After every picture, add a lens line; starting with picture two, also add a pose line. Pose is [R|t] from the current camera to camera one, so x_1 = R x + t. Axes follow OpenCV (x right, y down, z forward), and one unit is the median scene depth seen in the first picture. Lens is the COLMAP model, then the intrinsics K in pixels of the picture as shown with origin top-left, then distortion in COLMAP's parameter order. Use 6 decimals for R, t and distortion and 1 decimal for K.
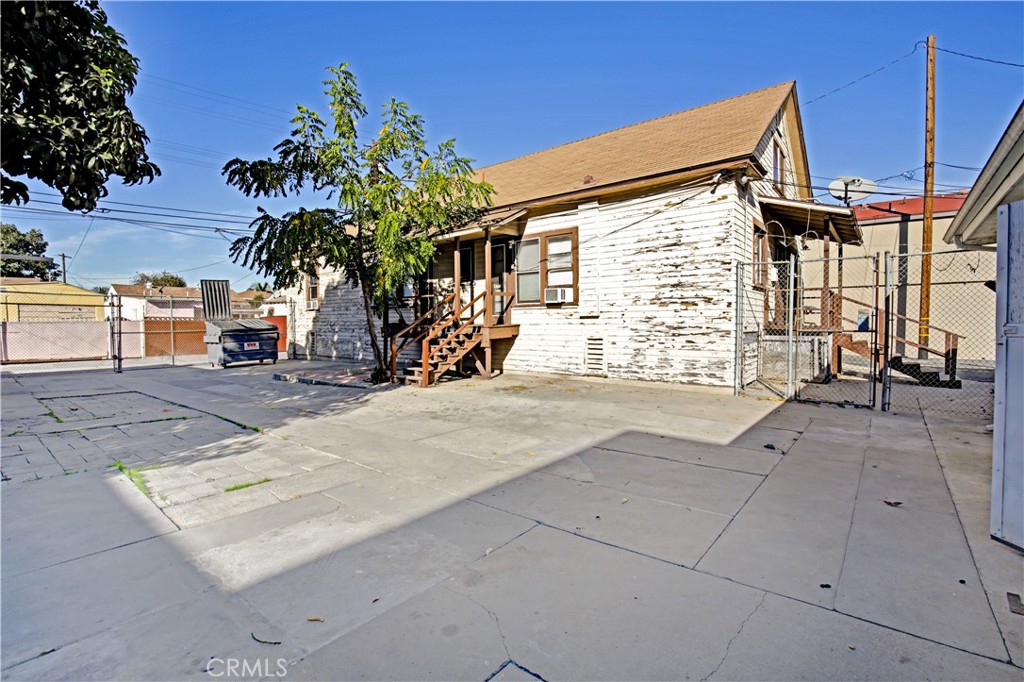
lens RADIAL K [[472.8, 0, 507.6], [0, 472.8, 343.9], [0, 0, 1]] dist [-0.029749, 0.002836]
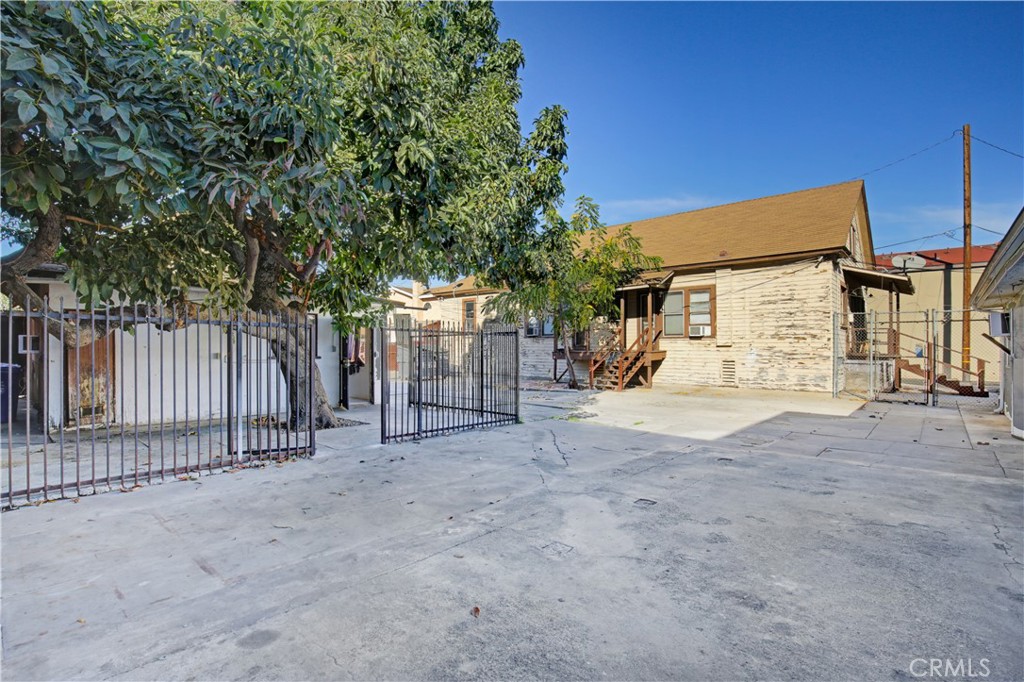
lens RADIAL K [[472.8, 0, 515.3], [0, 472.8, 346.6], [0, 0, 1]] dist [-0.029749, 0.002836]
pose [[0.998514, 0.010088, -0.053561, -0.411846], [-0.012585, 0.998839, -0.046495, 0.021038], [0.053030, 0.047100, 0.997482, -0.508202]]
